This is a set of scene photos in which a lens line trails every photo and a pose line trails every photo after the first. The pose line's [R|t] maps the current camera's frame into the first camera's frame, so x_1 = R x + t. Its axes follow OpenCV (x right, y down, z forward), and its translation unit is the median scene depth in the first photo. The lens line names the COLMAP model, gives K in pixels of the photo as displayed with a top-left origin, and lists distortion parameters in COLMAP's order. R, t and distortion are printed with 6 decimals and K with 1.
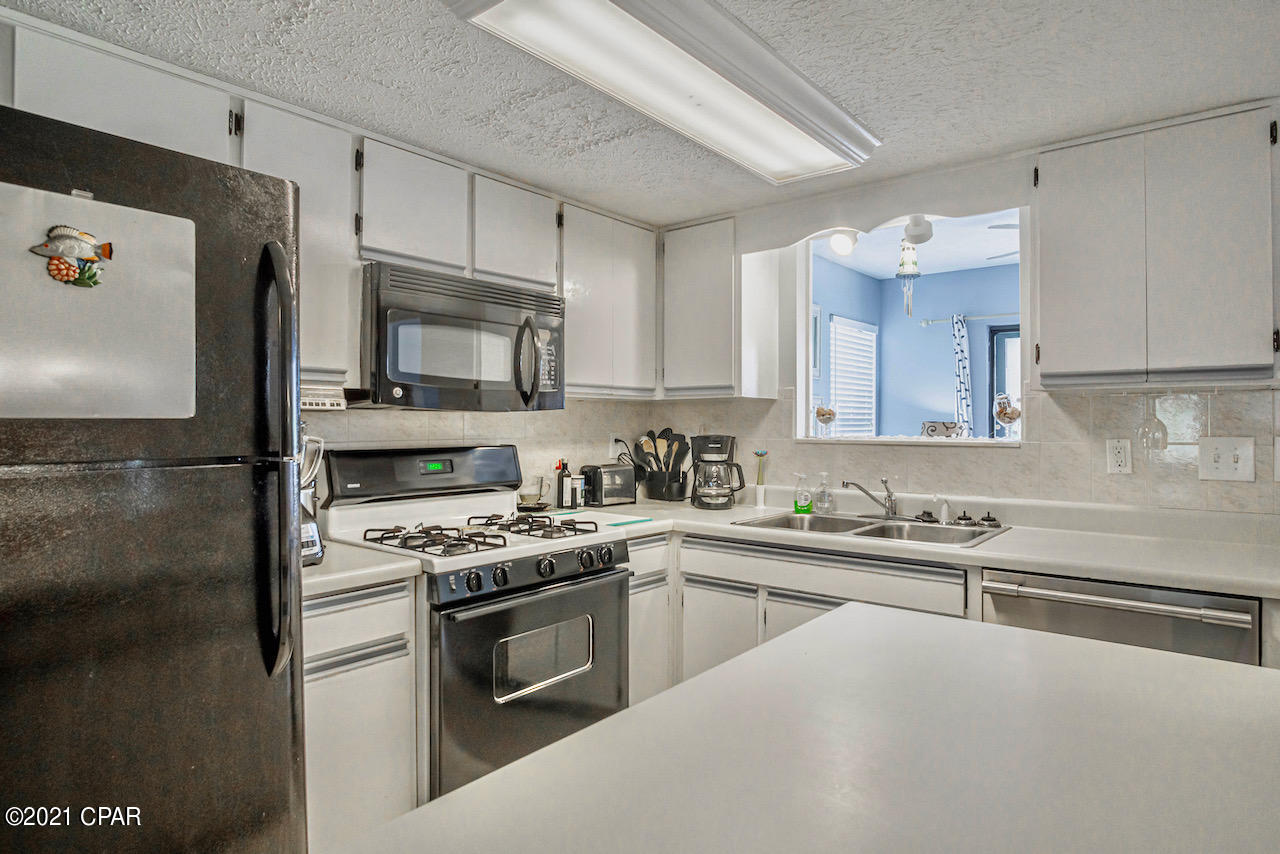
lens RADIAL K [[691.8, 0, 638.8], [0, 691.8, 420.1], [0, 0, 1]] dist [-0.034070, 0.009723]
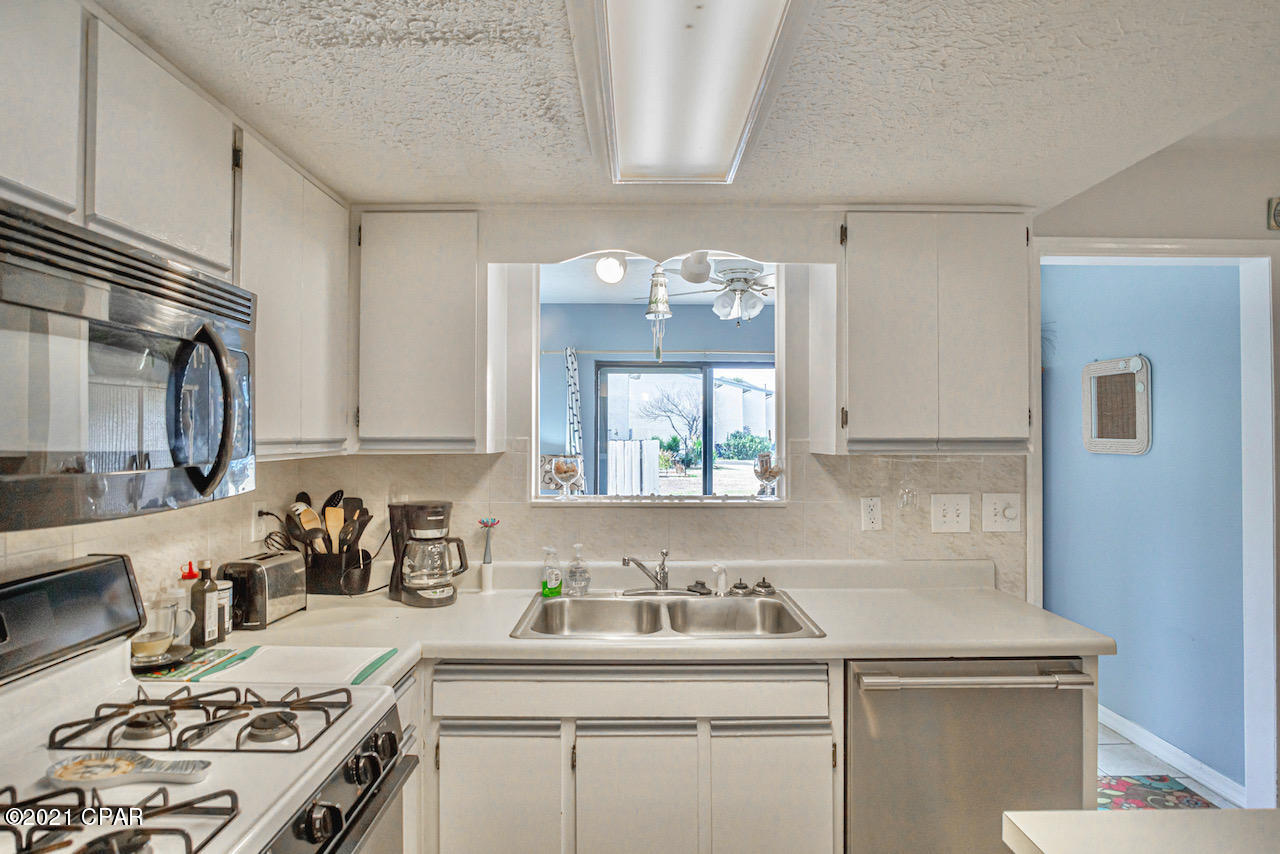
lens RADIAL K [[684.2, 0, 637.4], [0, 684.2, 432.6], [0, 0, 1]] dist [-0.033922, 0.000491]
pose [[0.776024, 0.001744, 0.630700, -0.184711], [-0.000994, 0.999998, -0.001543, -0.053960], [-0.630702, 0.000571, 0.776025, 0.316364]]
